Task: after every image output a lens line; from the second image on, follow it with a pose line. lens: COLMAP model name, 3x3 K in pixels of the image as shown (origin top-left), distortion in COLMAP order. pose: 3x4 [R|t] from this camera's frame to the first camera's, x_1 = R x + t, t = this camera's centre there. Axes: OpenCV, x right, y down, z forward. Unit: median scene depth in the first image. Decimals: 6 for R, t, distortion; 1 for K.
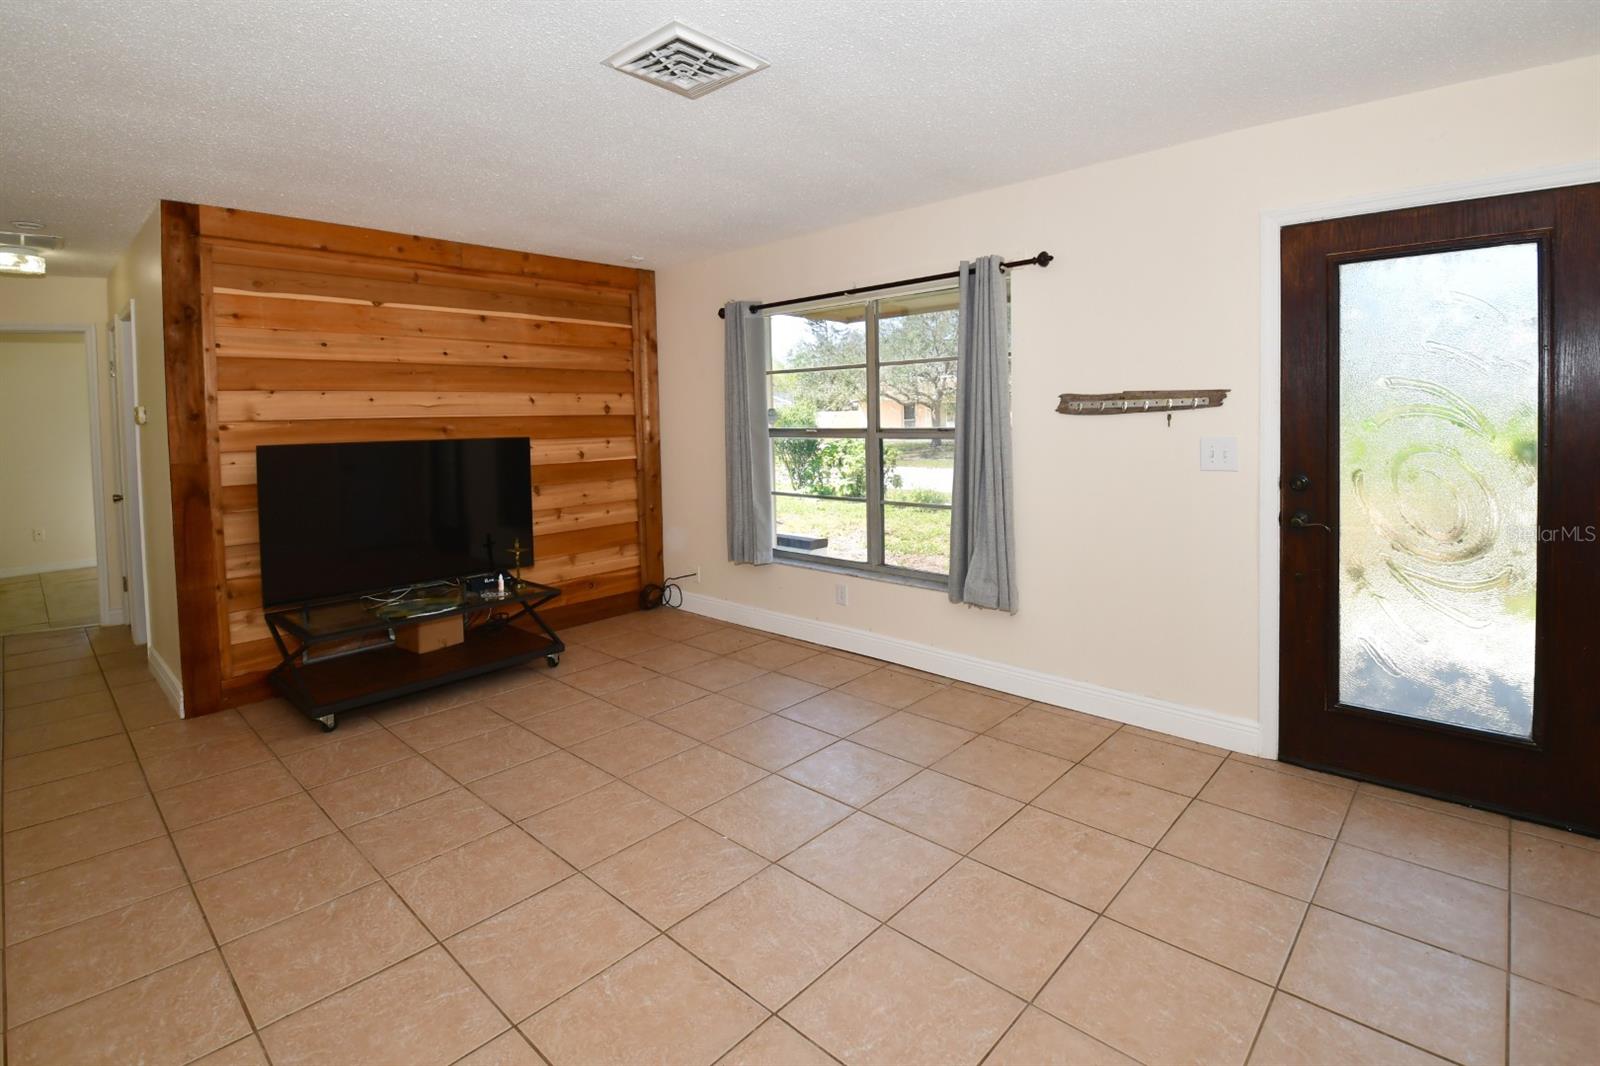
lens RADIAL K [[778.8, 0, 801.8], [0, 778.8, 434.2], [0, 0, 1]] dist [0.009270, -0.021170]
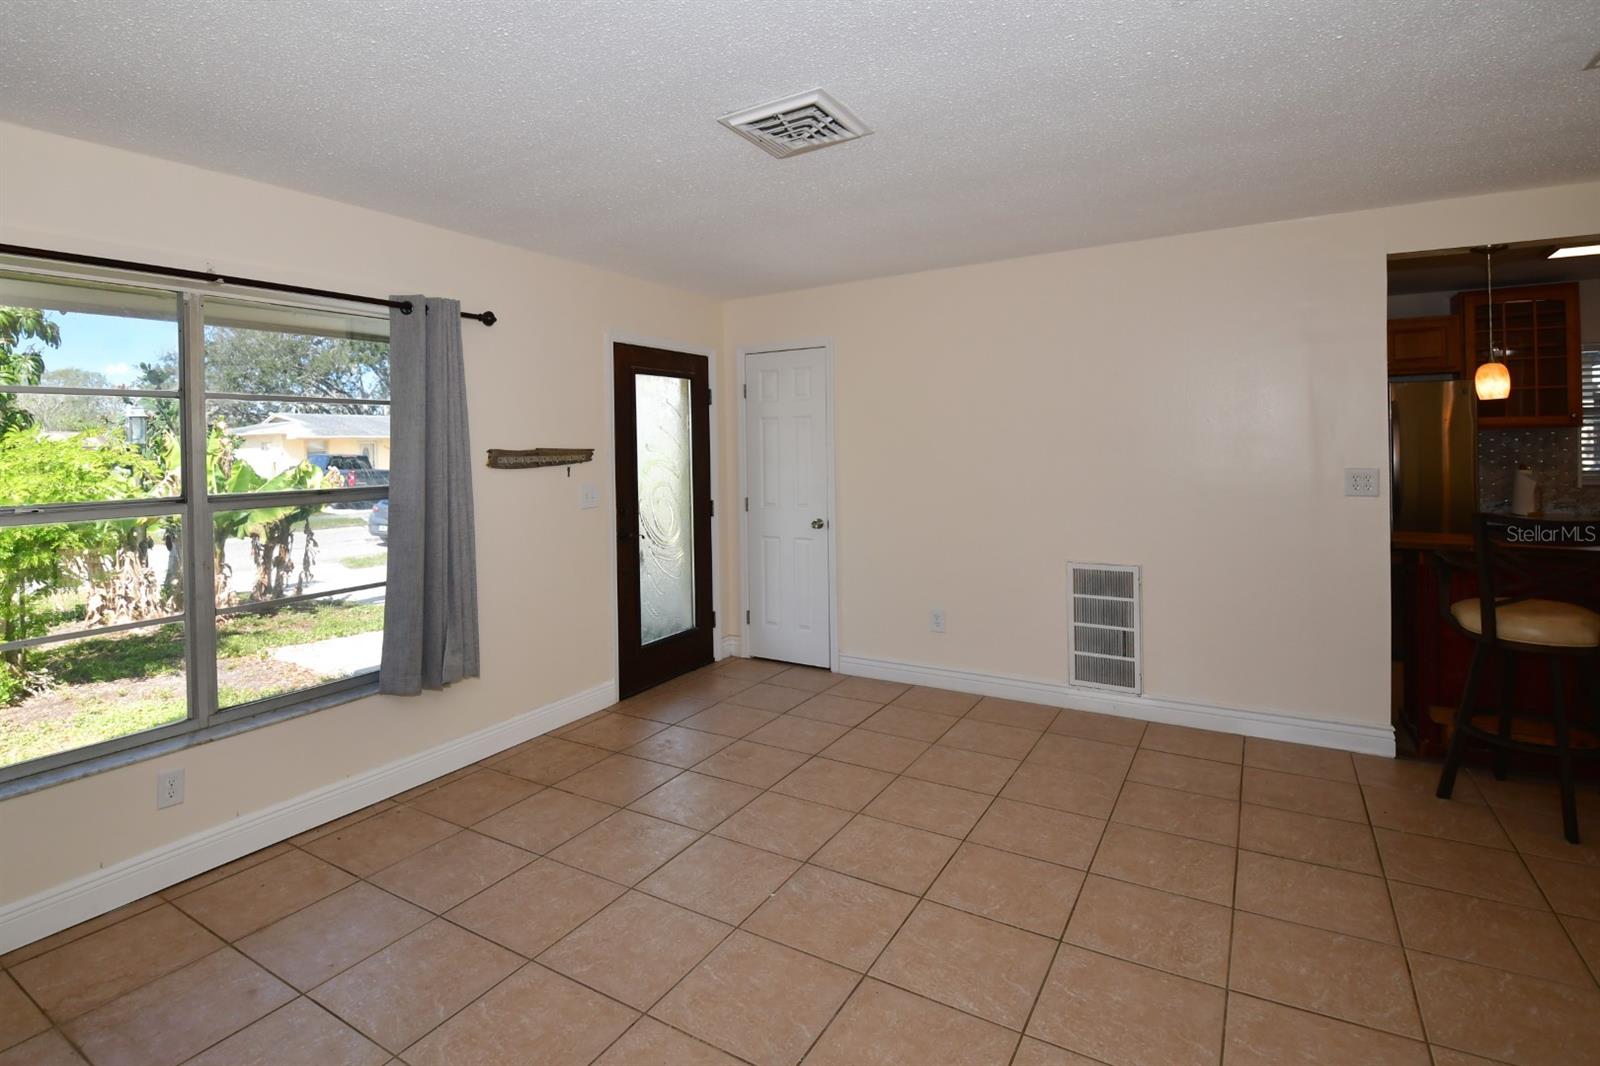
lens RADIAL K [[778.8, 0, 769.2], [0, 778.8, 462.4], [0, 0, 1]] dist [0.009270, -0.021170]
pose [[-0.190053, 0.001274, 0.981773, -0.792915], [0.040311, 0.999166, 0.006507, -0.027015], [-0.980946, 0.040813, -0.189946, 0.867982]]
